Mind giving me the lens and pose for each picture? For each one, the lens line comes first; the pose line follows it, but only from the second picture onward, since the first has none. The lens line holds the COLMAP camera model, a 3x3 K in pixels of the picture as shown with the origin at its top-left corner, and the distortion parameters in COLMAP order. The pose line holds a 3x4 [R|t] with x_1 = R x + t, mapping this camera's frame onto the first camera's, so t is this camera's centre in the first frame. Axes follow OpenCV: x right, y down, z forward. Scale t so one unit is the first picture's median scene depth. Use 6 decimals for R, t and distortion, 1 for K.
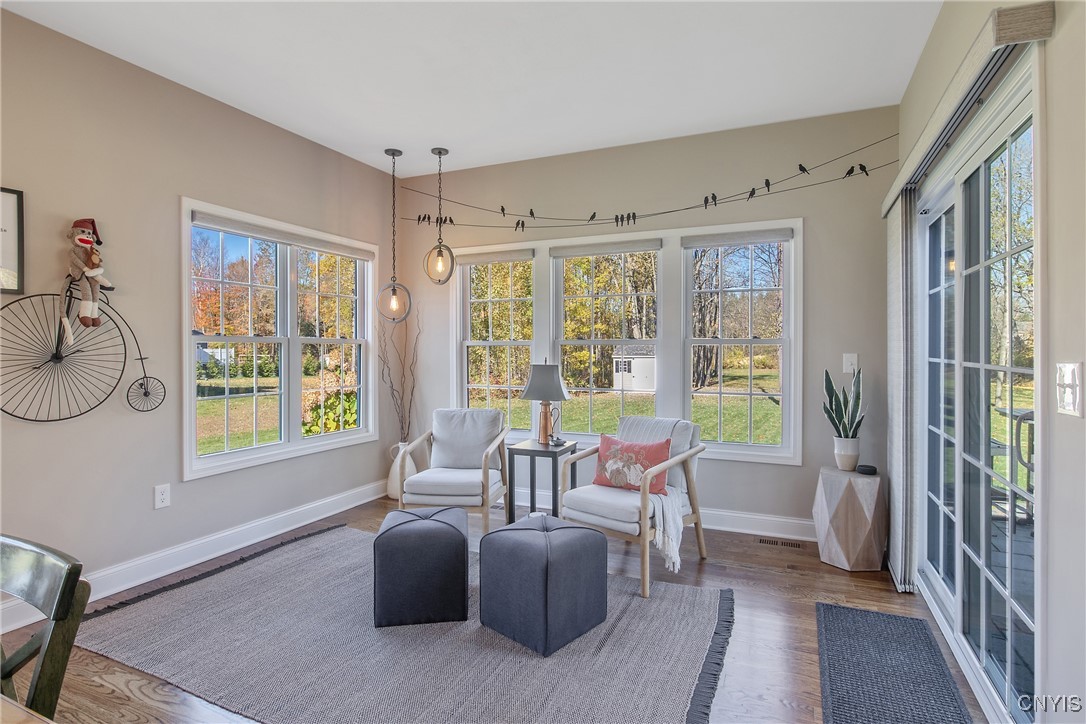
lens RADIAL K [[542.7, 0, 549.2], [0, 542.7, 352.8], [0, 0, 1]] dist [-0.009220, 0.002063]
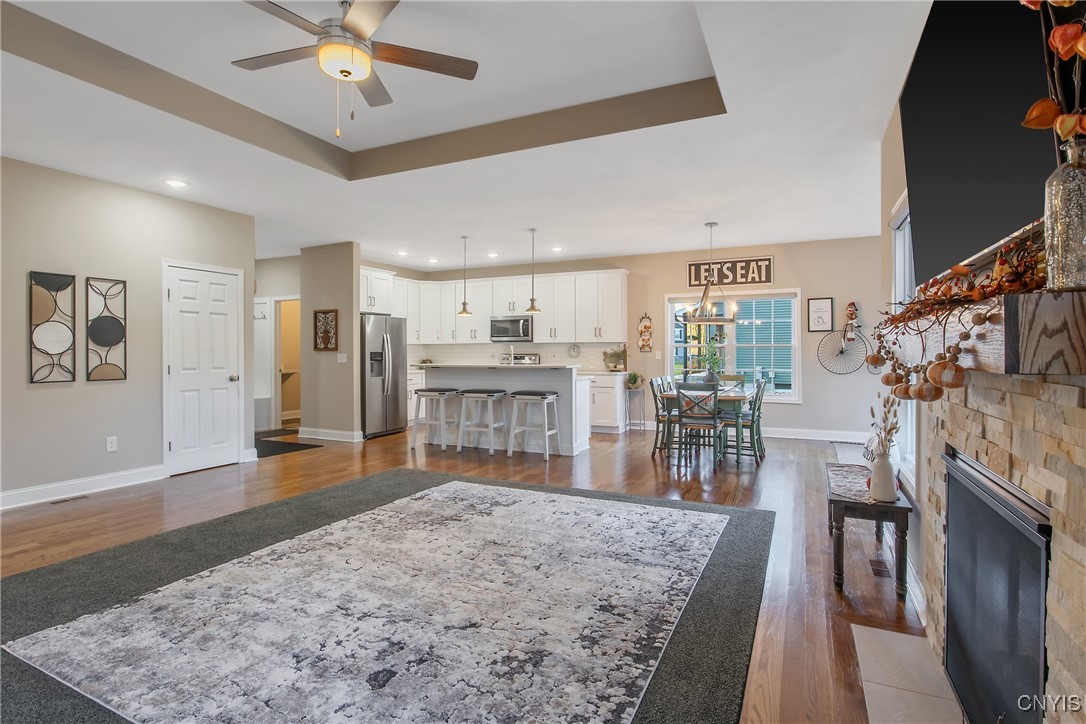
lens RADIAL K [[542.7, 0, 546.4], [0, 542.7, 351.8], [0, 0, 1]] dist [-0.009220, 0.002063]
pose [[-0.033418, -0.000547, -0.999441, 1.451465], [-0.005771, 0.999983, -0.000355, 0.011451], [0.999425, 0.005756, -0.033420, -0.347943]]
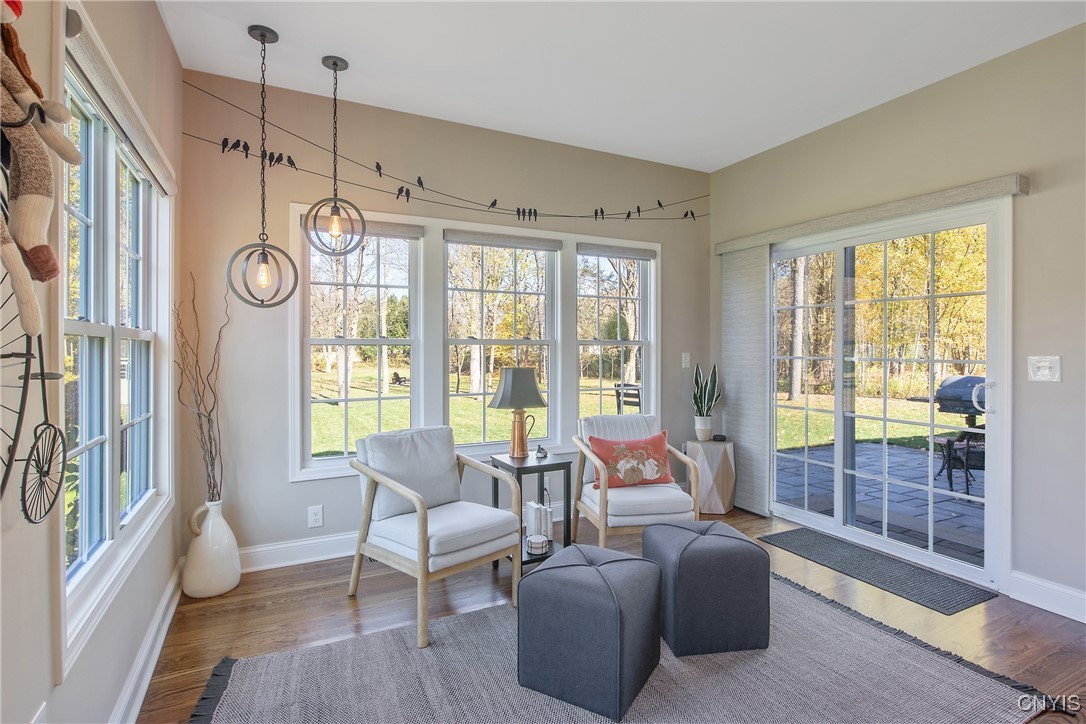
lens RADIAL K [[542.7, 0, 545.6], [0, 542.7, 352.6], [0, 0, 1]] dist [-0.009220, 0.002063]
pose [[0.634234, -0.004401, 0.773129, -0.660625], [0.004750, 0.999987, 0.001795, -0.003042], [-0.773127, 0.002534, 0.634246, 0.416386]]
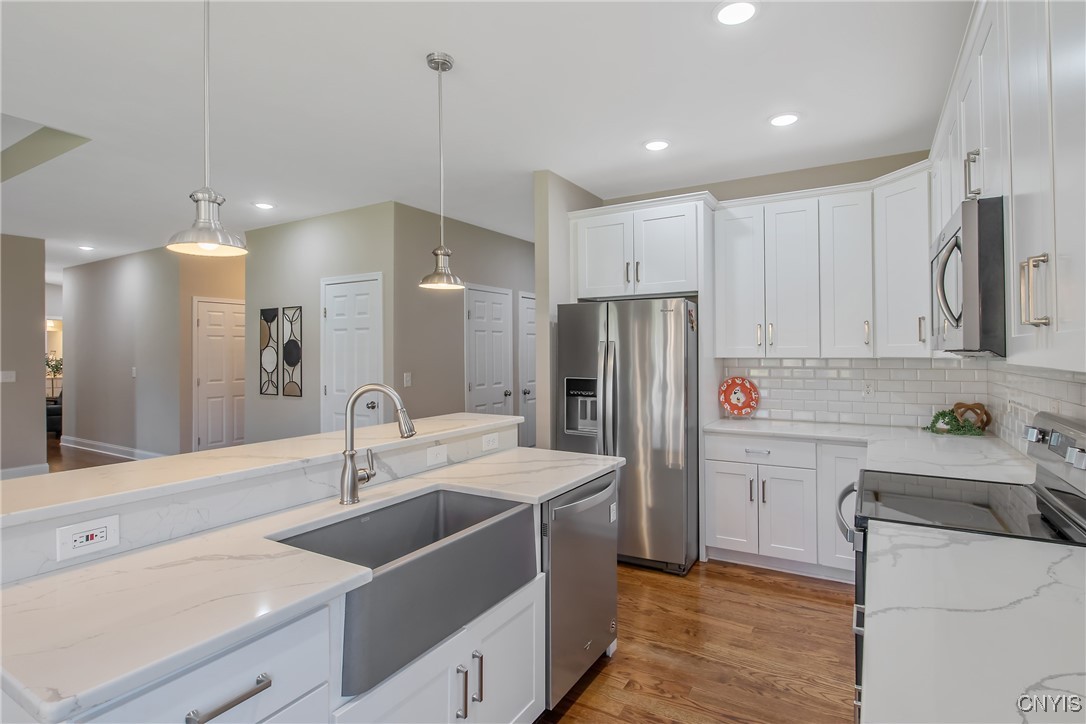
lens RADIAL K [[542.7, 0, 546.6], [0, 542.7, 355.5], [0, 0, 1]] dist [-0.009220, 0.002063]
pose [[-0.992637, 0.001846, 0.121110, -0.795197], [0.003402, 0.999914, 0.012645, -0.044085], [-0.121077, 0.012964, -0.992558, -0.045700]]
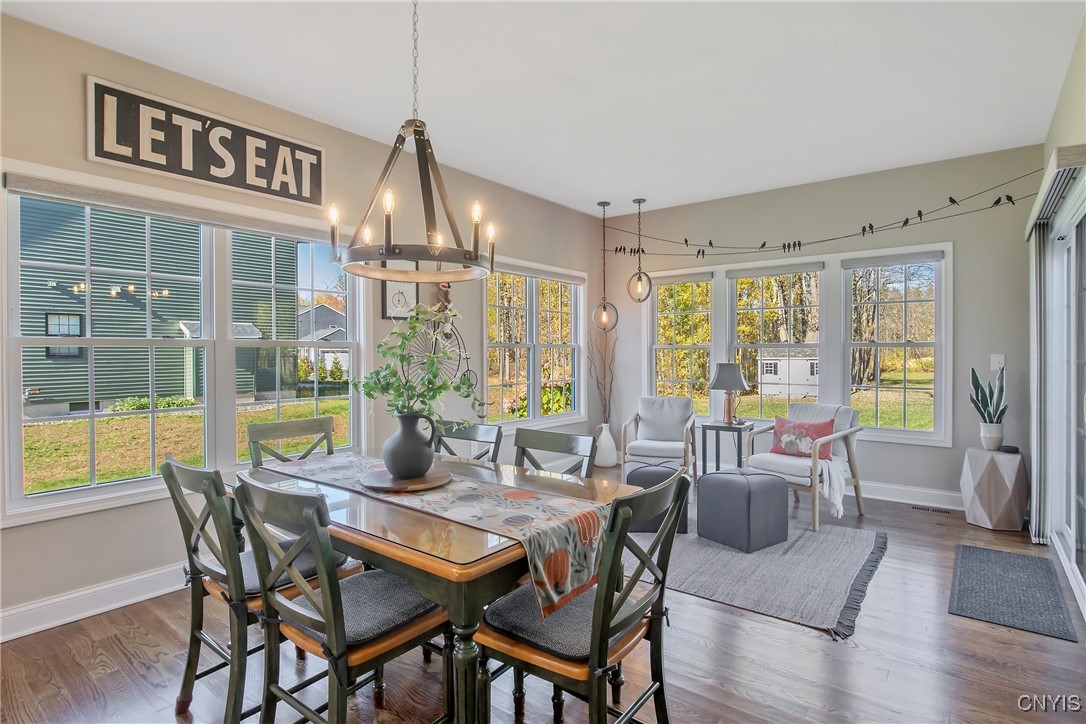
lens RADIAL K [[542.7, 0, 550.2], [0, 542.7, 356.1], [0, 0, 1]] dist [-0.009220, 0.002063]
pose [[0.970977, -0.001156, -0.239171, -0.113981], [0.001695, 0.999996, 0.002048, 0.001464], [0.239168, -0.002394, 0.970975, -0.381832]]
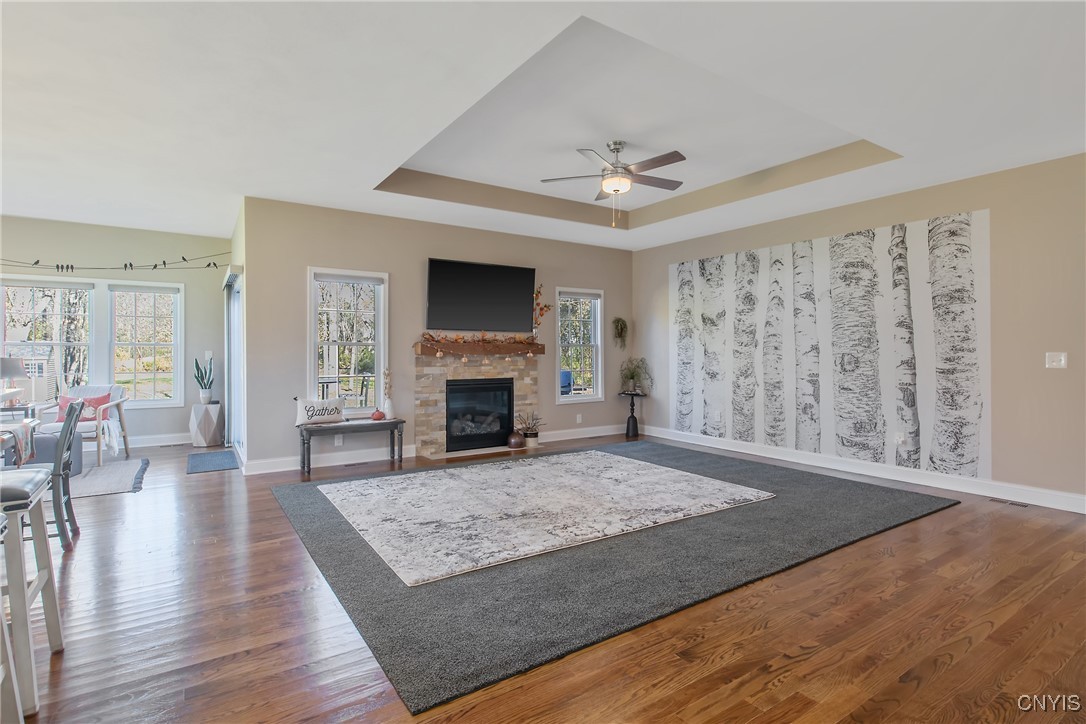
lens RADIAL K [[542.7, 0, 550.9], [0, 542.7, 350.6], [0, 0, 1]] dist [-0.009220, 0.002063]
pose [[0.533566, 0.000626, 0.845758, -0.506373], [0.004995, 0.999980, -0.003891, 0.015278], [-0.845744, 0.006300, 0.533552, -1.228142]]
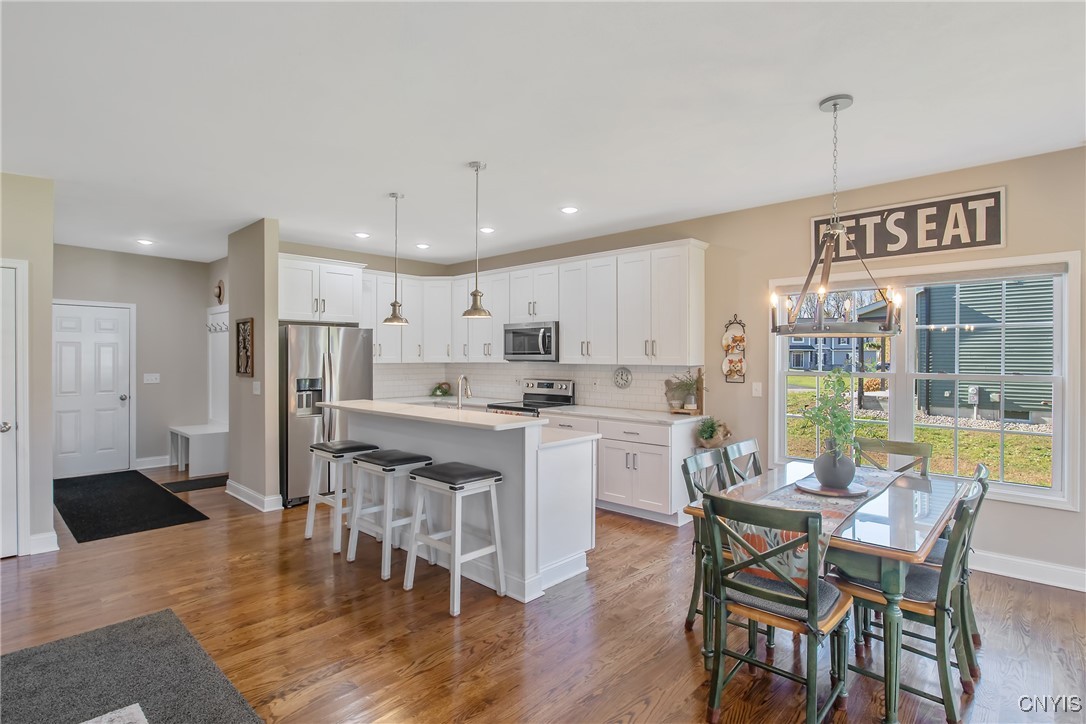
lens RADIAL K [[542.7, 0, 546.9], [0, 542.7, 358.7], [0, 0, 1]] dist [-0.009220, 0.002063]
pose [[-0.328571, 0.001250, -0.944478, 0.480281], [-0.009488, 0.999944, 0.004624, -0.053834], [0.944431, 0.010481, -0.328541, 0.012027]]
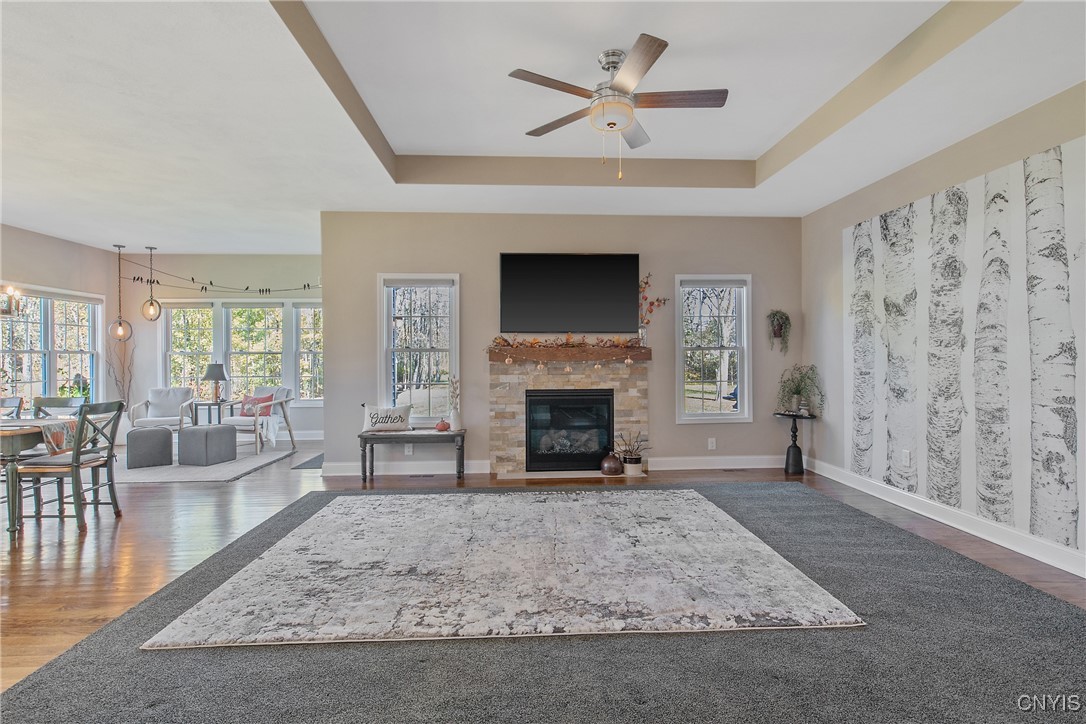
lens RADIAL K [[542.7, 0, 549.3], [0, 542.7, 357.5], [0, 0, 1]] dist [-0.009220, 0.002063]
pose [[0.890518, -0.006350, 0.454904, 0.188179], [0.008627, 0.999959, -0.002928, 0.014661], [-0.454867, 0.006532, 0.890536, -1.423499]]
